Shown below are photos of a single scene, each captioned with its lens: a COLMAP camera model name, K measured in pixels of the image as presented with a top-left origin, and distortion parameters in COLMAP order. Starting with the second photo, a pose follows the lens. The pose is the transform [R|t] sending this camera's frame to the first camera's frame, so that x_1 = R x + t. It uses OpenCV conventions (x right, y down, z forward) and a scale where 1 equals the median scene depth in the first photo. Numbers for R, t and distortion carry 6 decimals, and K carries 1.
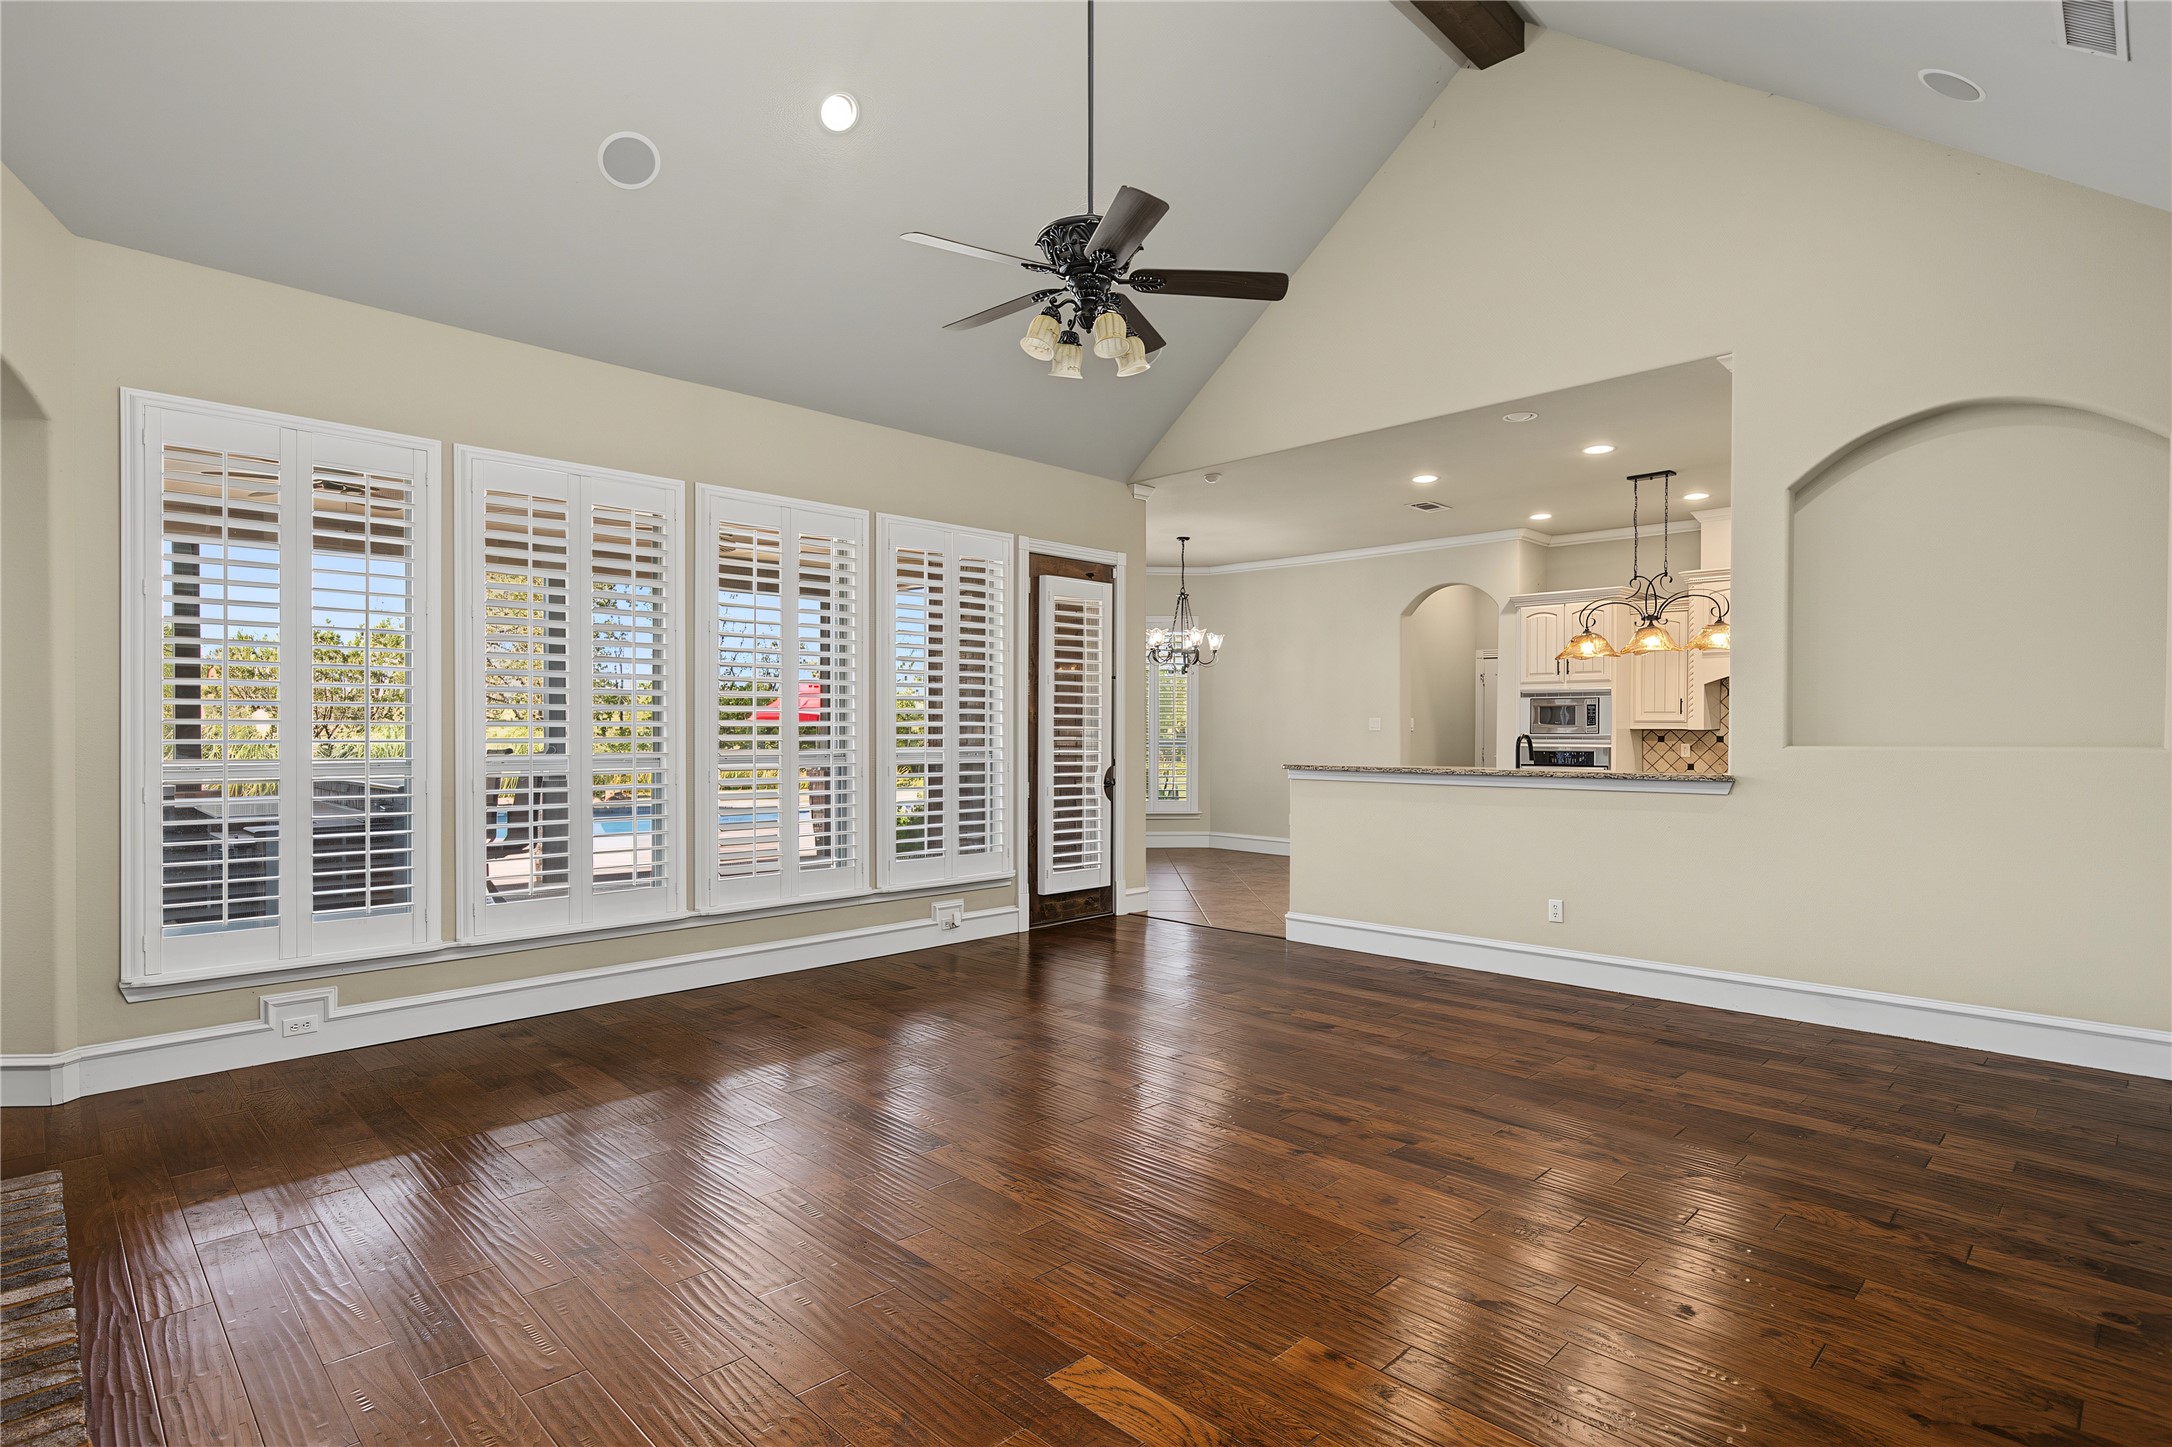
lens RADIAL K [[1091.2, 0, 1096.7], [0, 1091.2, 724.0], [0, 0, 1]] dist [-0.006422, 0.002424]
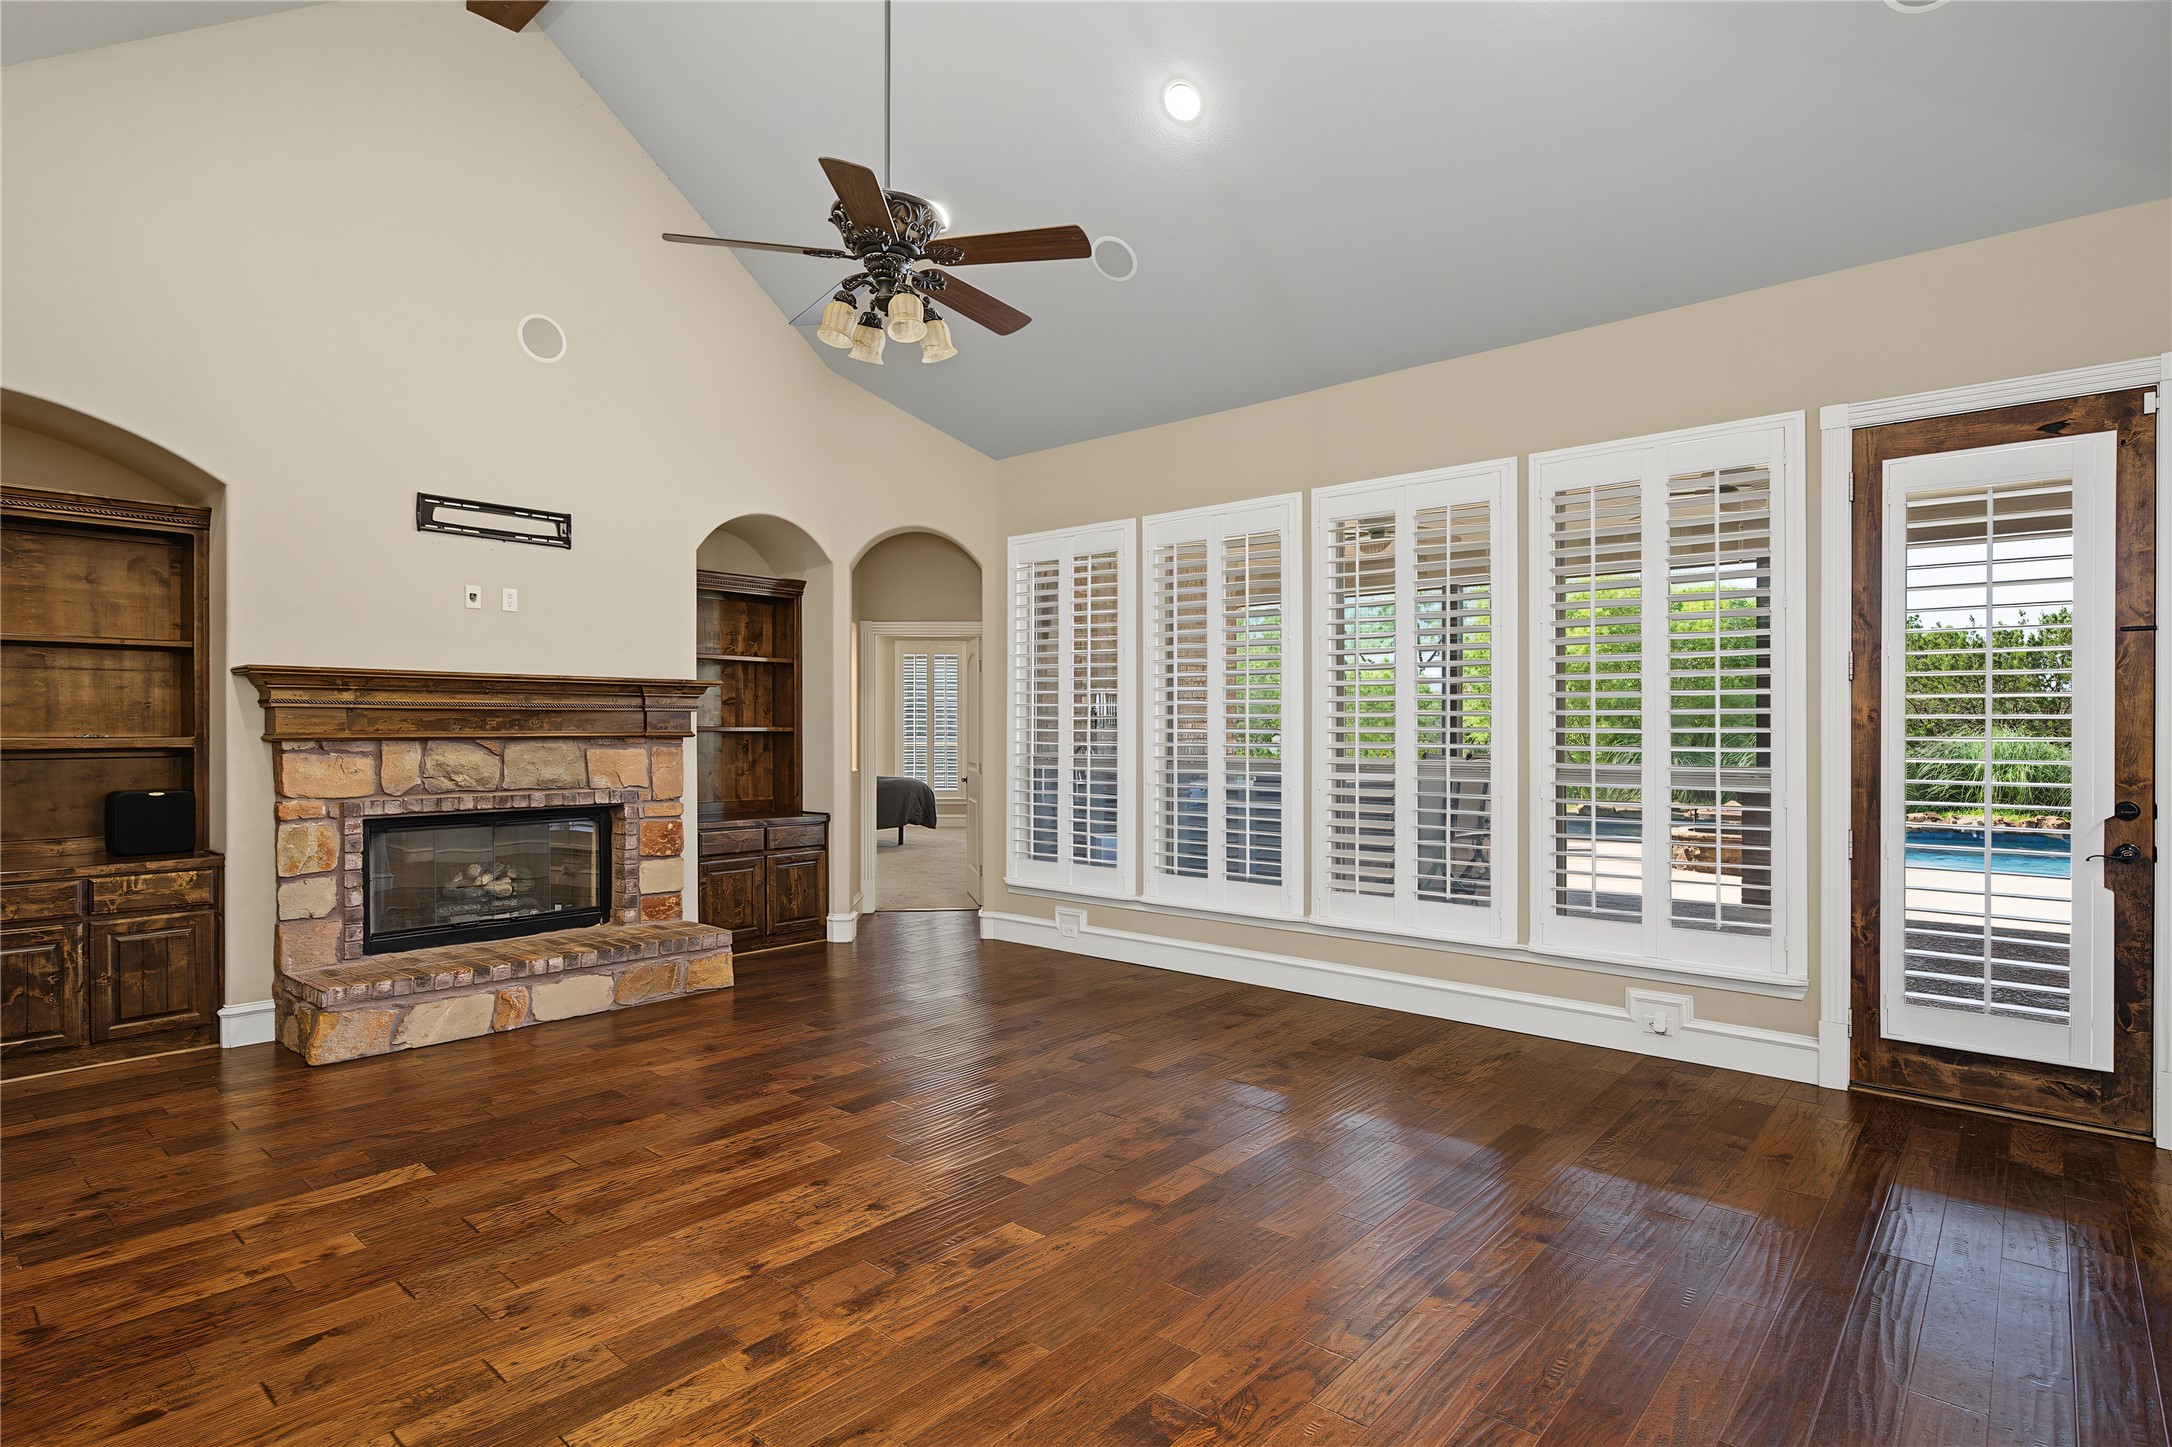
lens RADIAL K [[1091.2, 0, 1096.7], [0, 1091.2, 724.0], [0, 0, 1]] dist [-0.006422, 0.002424]
pose [[0.074394, -0.007333, -0.997202, 0.748996], [0.000186, 0.999973, -0.007340, 0.001792], [0.997229, 0.000360, 0.074393, 0.890568]]
